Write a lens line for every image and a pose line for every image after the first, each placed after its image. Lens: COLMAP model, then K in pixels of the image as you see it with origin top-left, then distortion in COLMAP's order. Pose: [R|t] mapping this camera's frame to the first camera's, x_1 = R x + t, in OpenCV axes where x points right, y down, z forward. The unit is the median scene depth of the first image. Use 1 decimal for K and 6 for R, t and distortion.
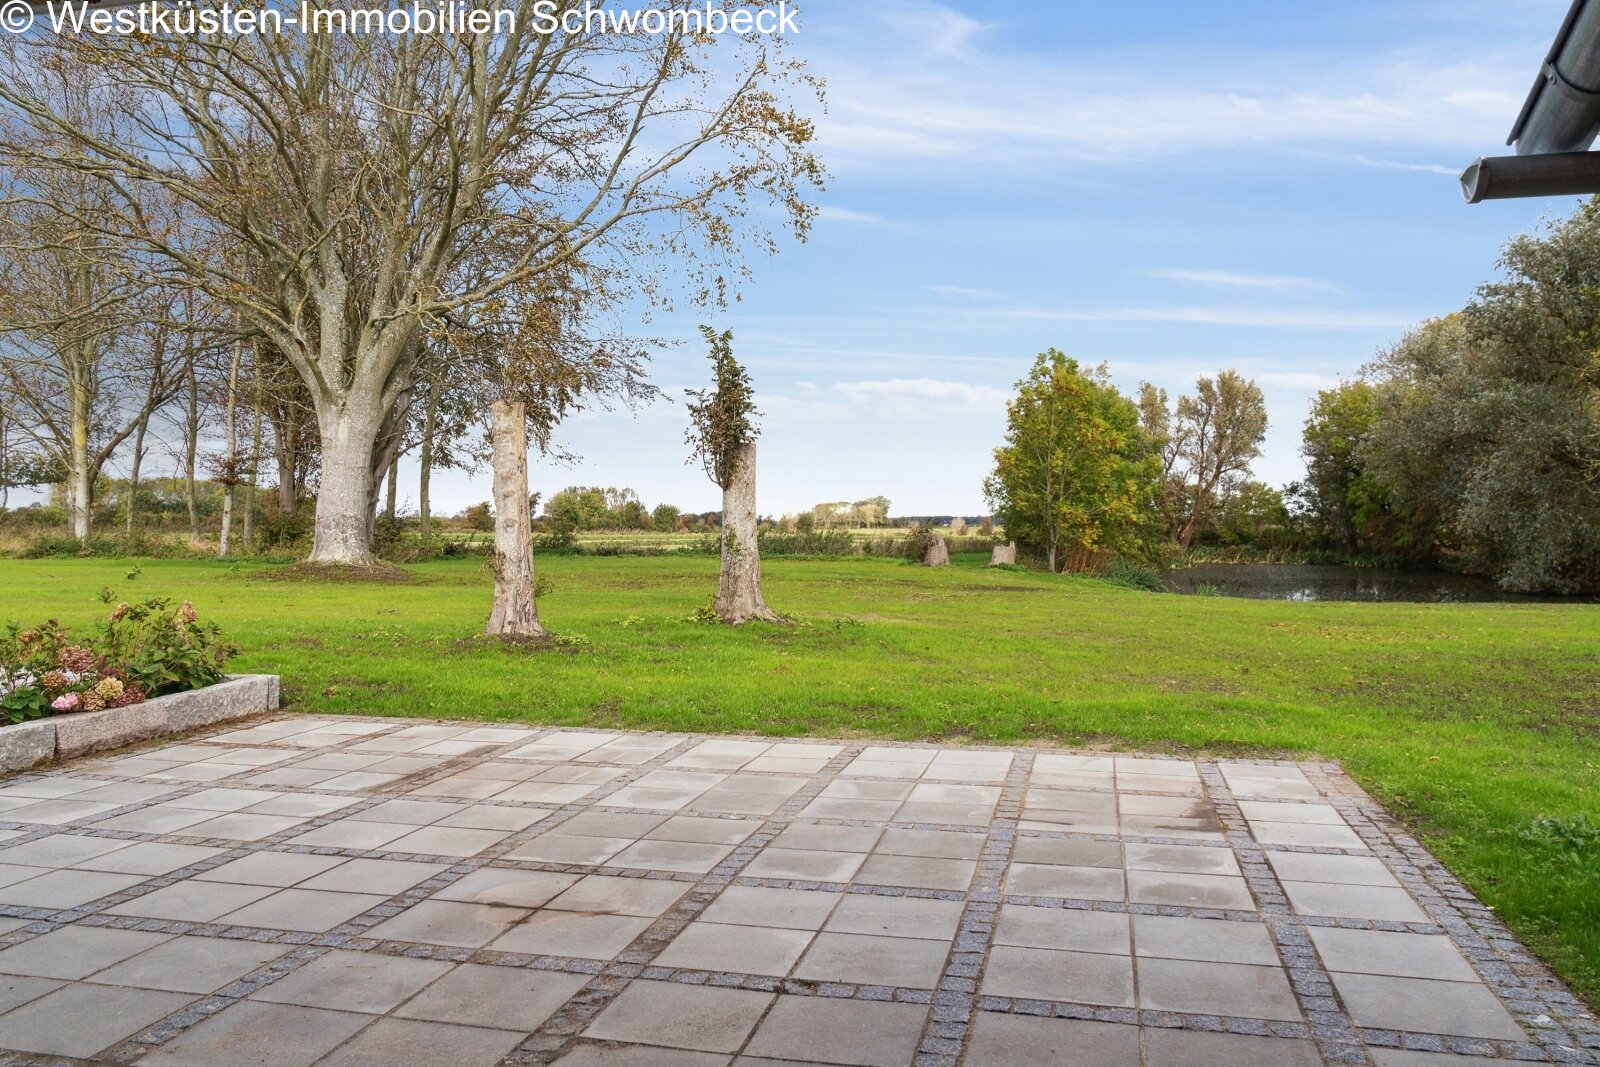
lens RADIAL K [[1282.5, 0, 800.0], [0, 1282.5, 533.5], [0, 0, 1]] dist [0.011810, 0.006689]
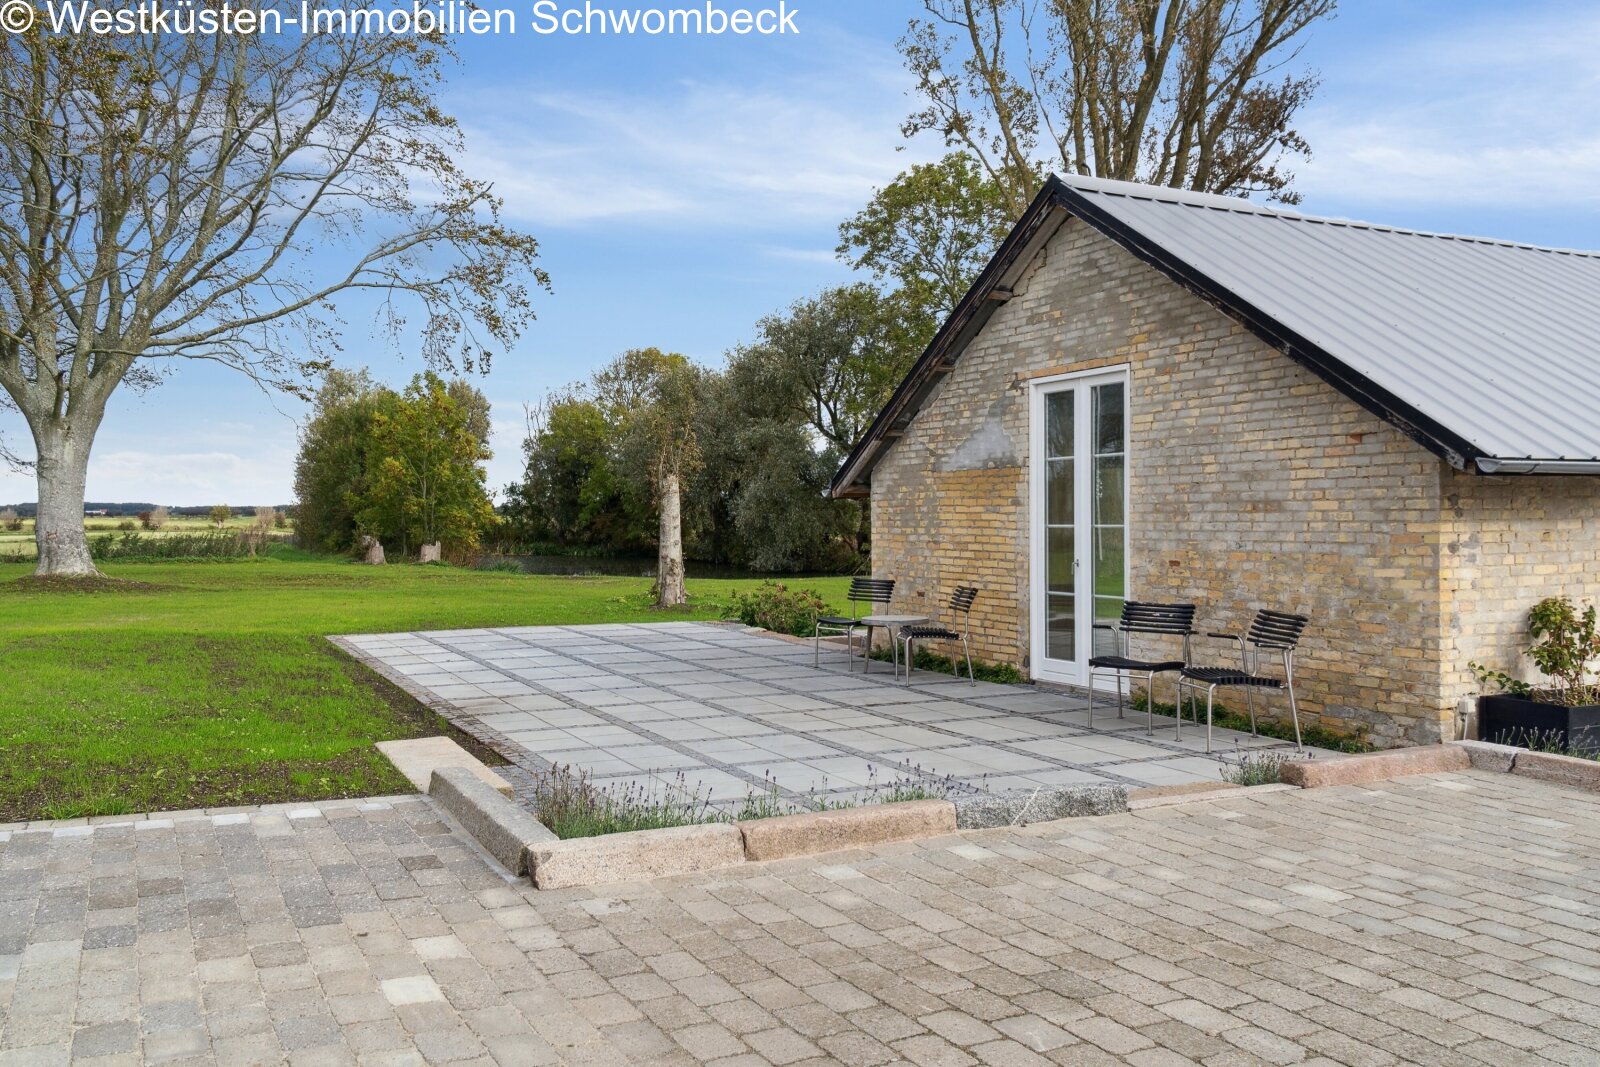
lens RADIAL K [[1384.5, 0, 800.0], [0, 1384.5, 533.5], [0, 0, 1]] dist [0.004581, 0.000225]
pose [[0.766797, -0.013896, 0.641739, -0.232319], [0.008886, 0.999900, 0.011034, -0.007213], [-0.641828, -0.002759, 0.766844, -0.103848]]
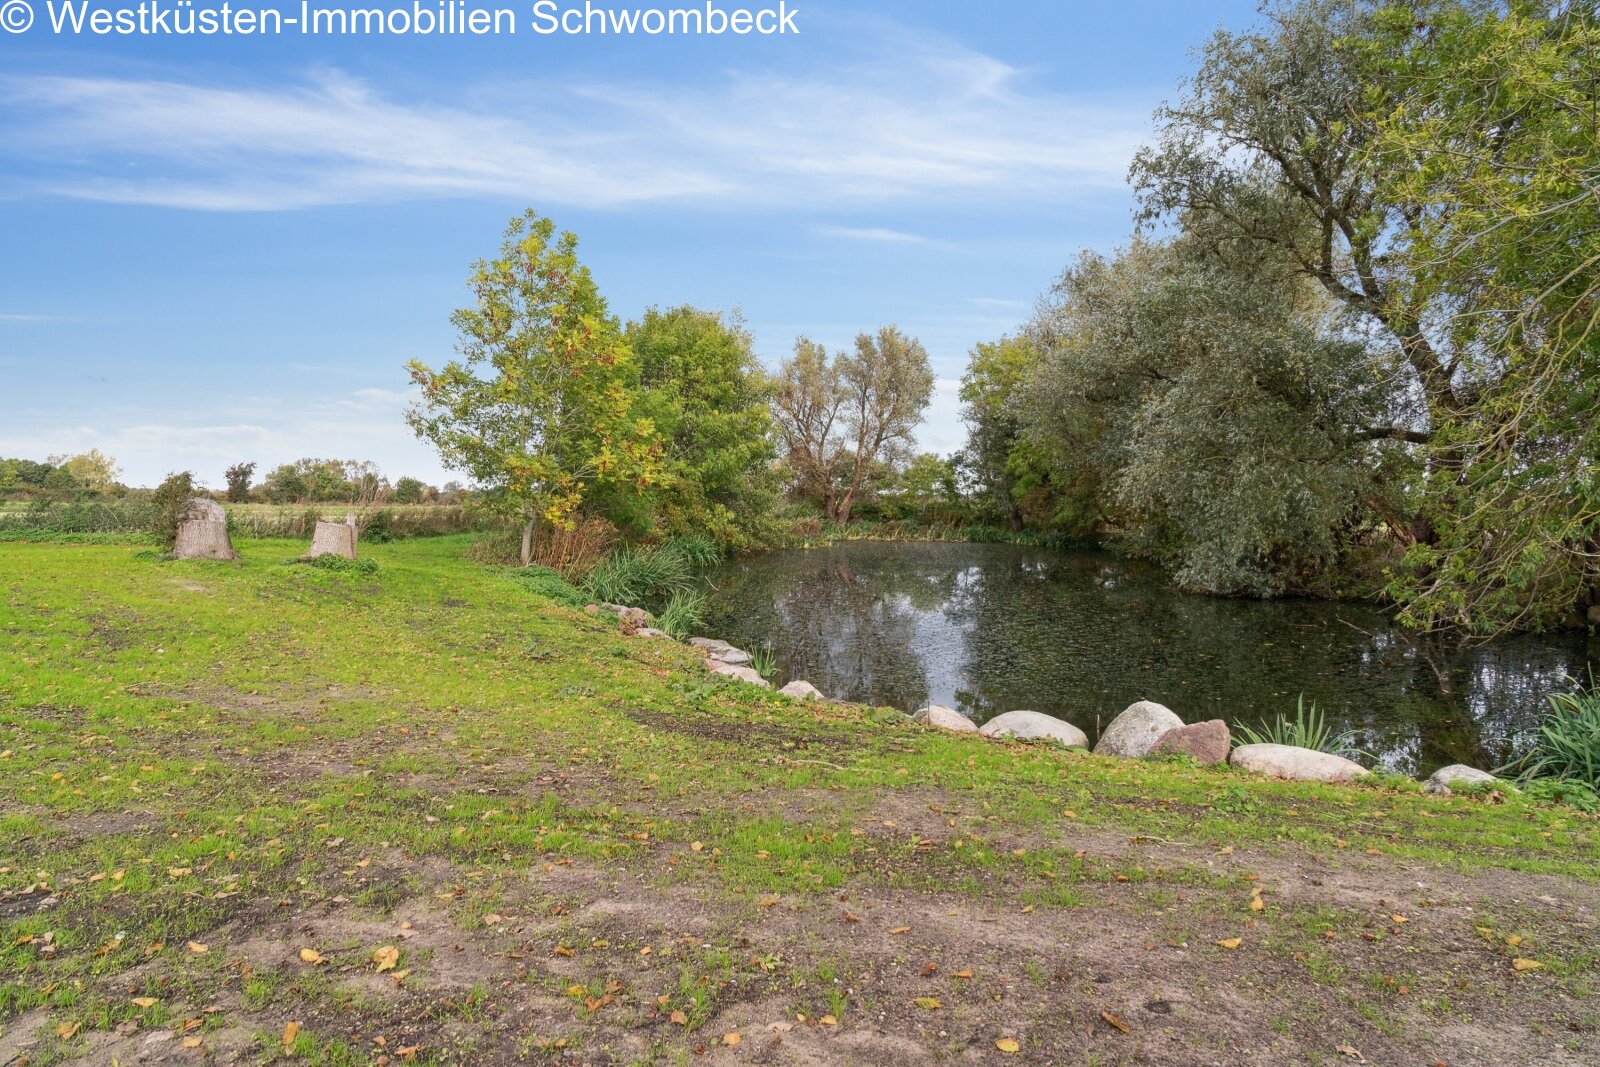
lens RADIAL K [[1077.2, 0, 800.0], [0, 1077.2, 533.5], [0, 0, 1]] dist [-0.000956, -0.000049]
pose [[0.984000, 0.001755, 0.178159, 0.157940], [-0.005985, 0.999713, 0.023211, 0.001573], [-0.178067, -0.023906, 0.983728, 0.304770]]
